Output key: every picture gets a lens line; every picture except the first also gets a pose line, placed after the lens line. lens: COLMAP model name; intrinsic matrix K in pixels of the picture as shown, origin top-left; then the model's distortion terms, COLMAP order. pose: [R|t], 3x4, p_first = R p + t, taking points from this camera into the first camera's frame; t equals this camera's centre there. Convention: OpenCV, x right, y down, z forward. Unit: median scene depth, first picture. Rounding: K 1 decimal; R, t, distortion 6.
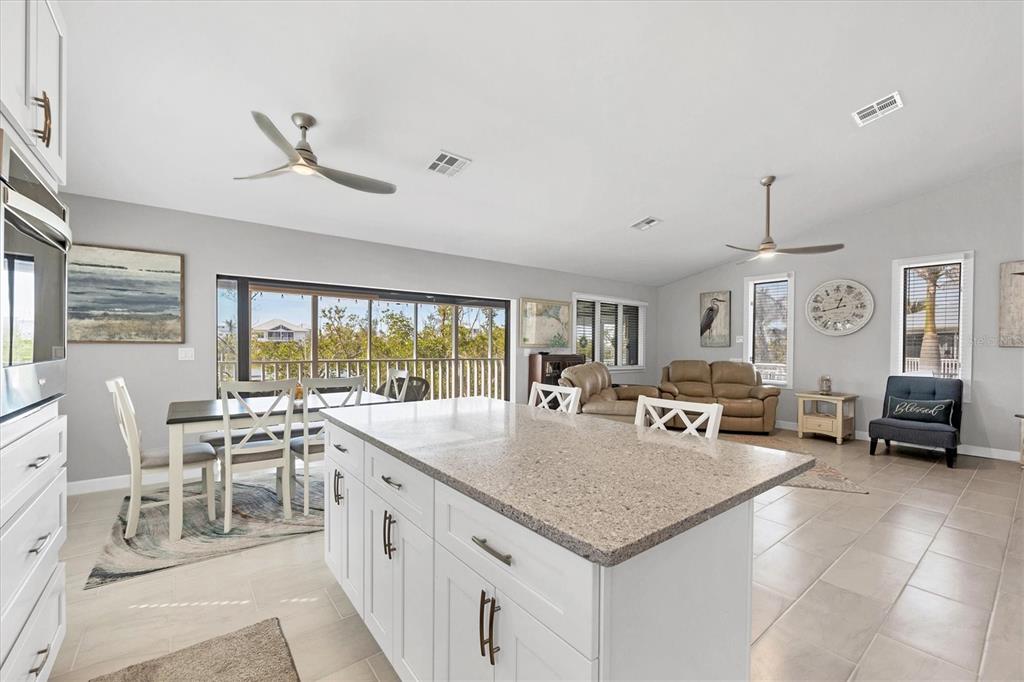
lens RADIAL K [[421.6, 0, 517.6], [0, 421.6, 350.1], [0, 0, 1]] dist [0.000008, -0.000018]
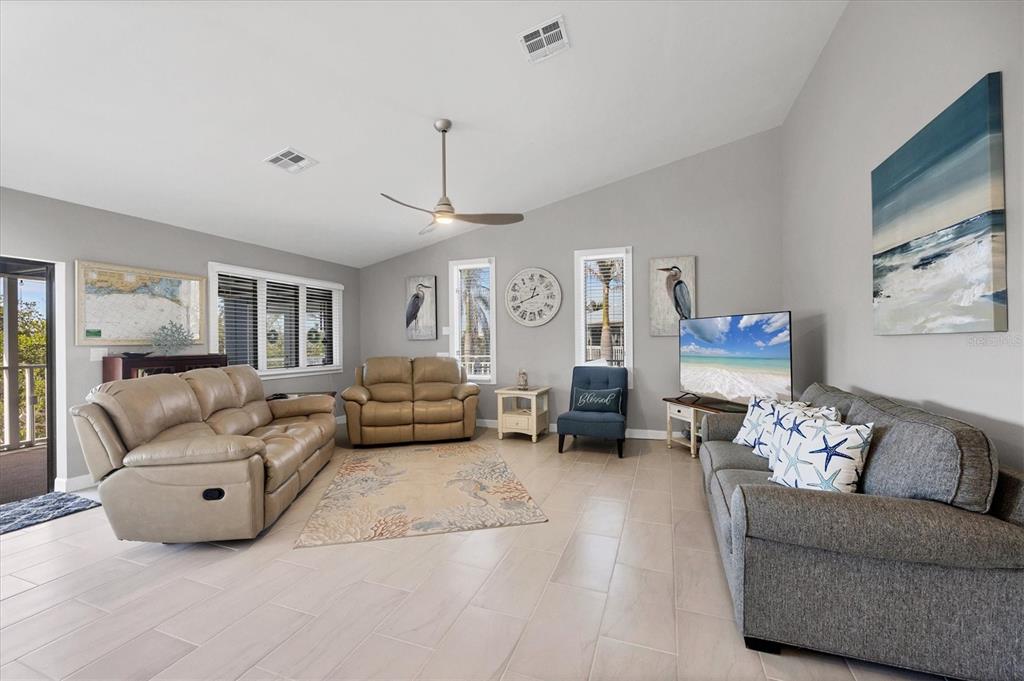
lens RADIAL K [[421.6, 0, 505.7], [0, 421.6, 336.3], [0, 0, 1]] dist [0.000008, -0.000018]
pose [[0.859281, -0.010583, 0.511394, 0.217379], [0.019896, 0.999721, -0.012741, -0.000671], [-0.511116, 0.021122, 0.859252, 0.210263]]
